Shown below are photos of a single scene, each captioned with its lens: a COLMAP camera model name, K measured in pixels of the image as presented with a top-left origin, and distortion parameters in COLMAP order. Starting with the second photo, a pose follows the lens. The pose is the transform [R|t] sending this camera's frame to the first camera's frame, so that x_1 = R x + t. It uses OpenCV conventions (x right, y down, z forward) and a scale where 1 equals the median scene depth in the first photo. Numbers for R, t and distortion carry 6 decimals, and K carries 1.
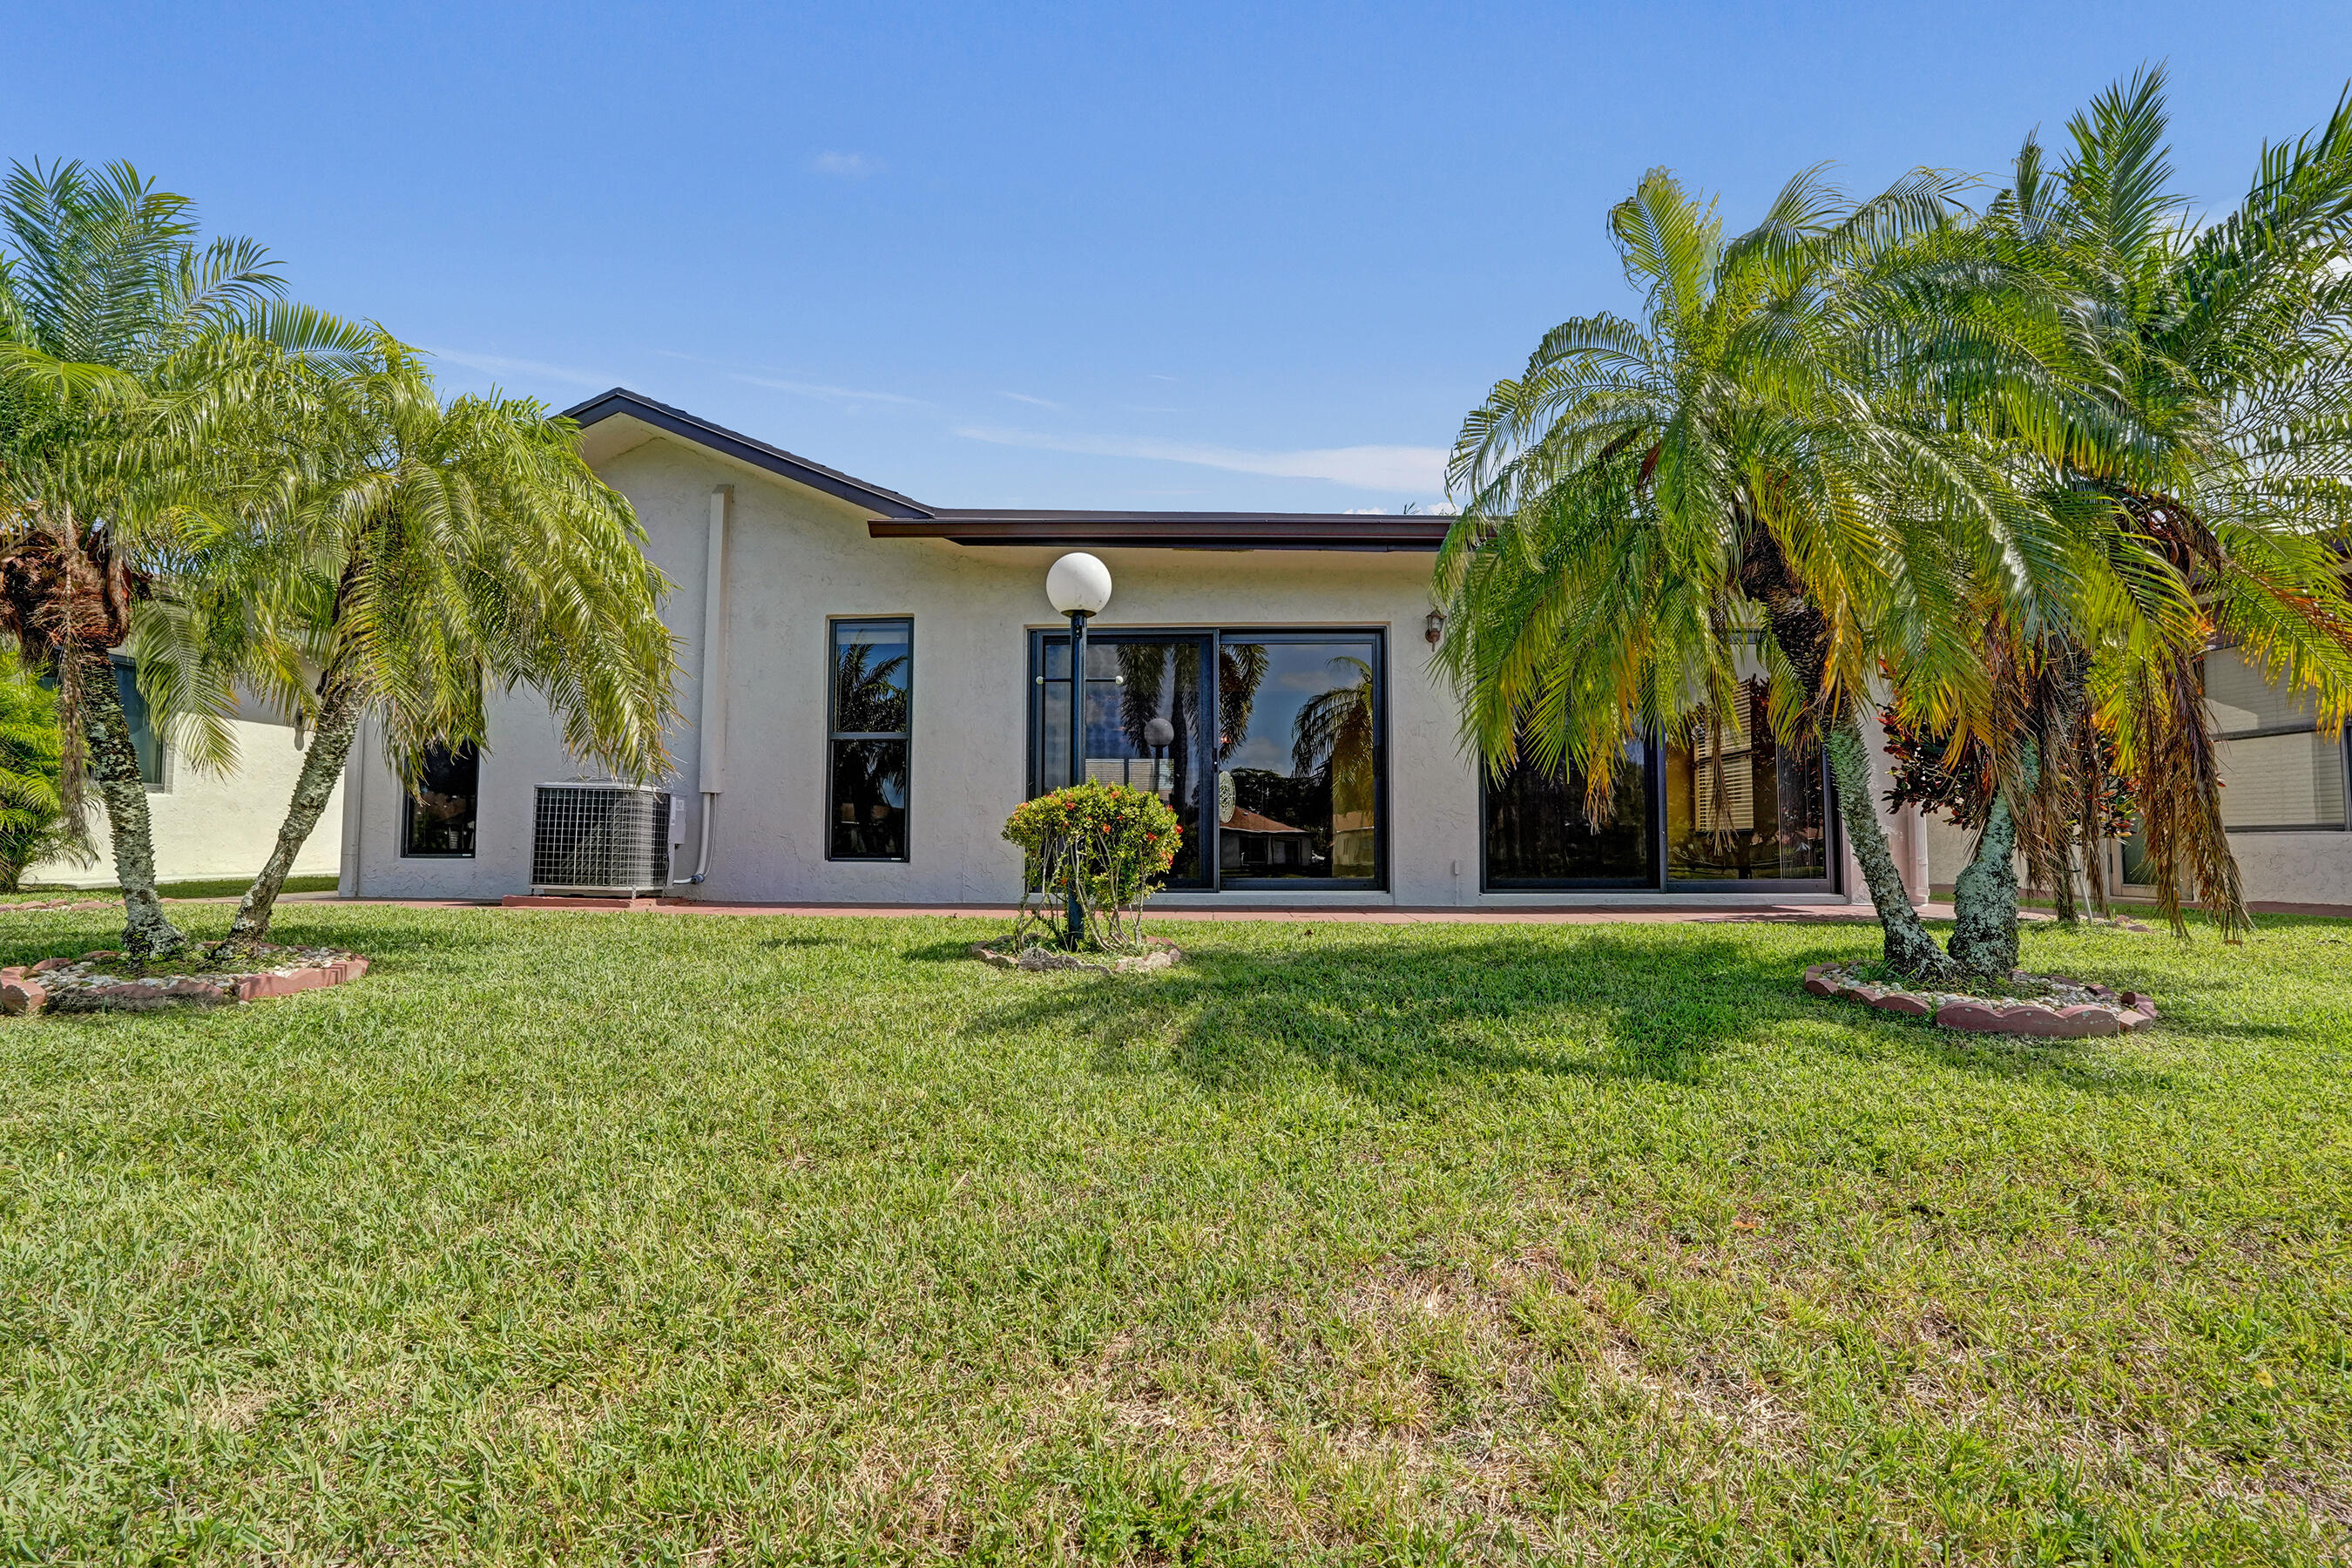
lens RADIAL K [[1143.8, 0, 1173.4], [0, 1143.8, 769.8], [0, 0, 1]] dist [-0.060101, 0.021854]
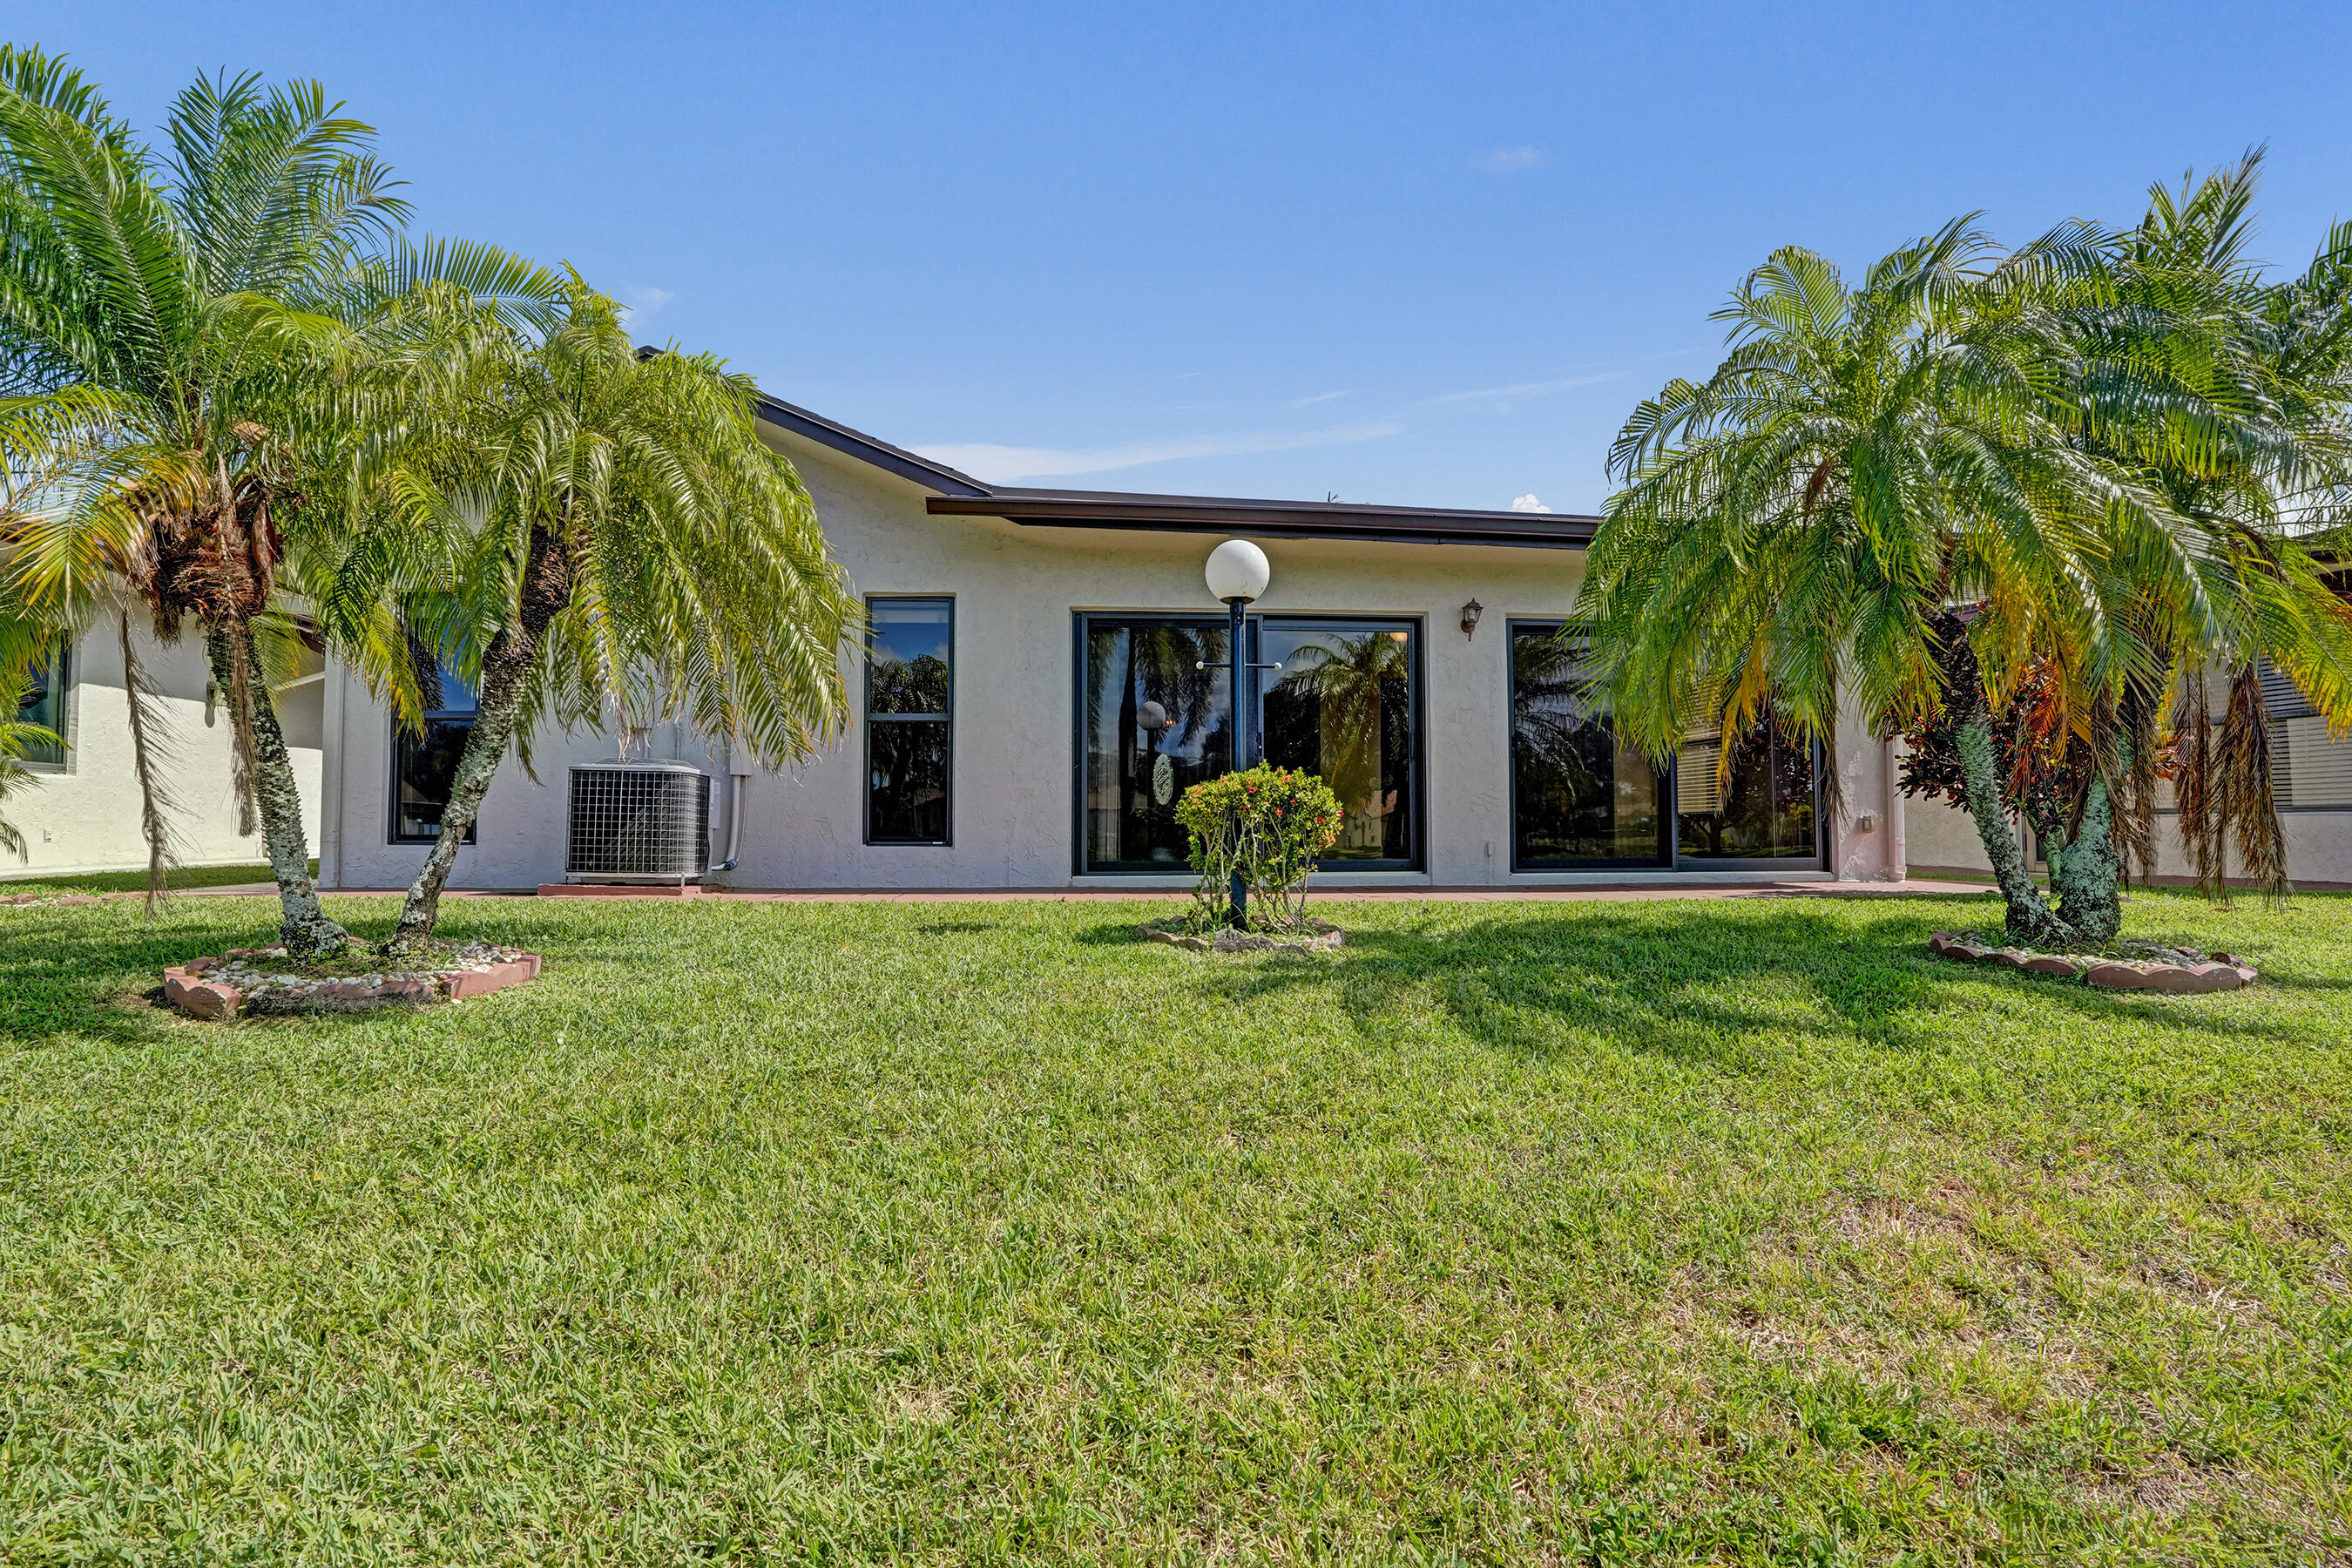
lens RADIAL K [[1146.4, 0, 1176.0], [0, 1146.4, 784.0], [0, 0, 1]] dist [-0.066484, 0.027001]
pose [[0.992078, 0.001881, 0.125609, -0.264503], [-0.005357, 0.999612, 0.027342, -0.001017], [-0.125509, -0.027799, 0.991703, -0.002862]]
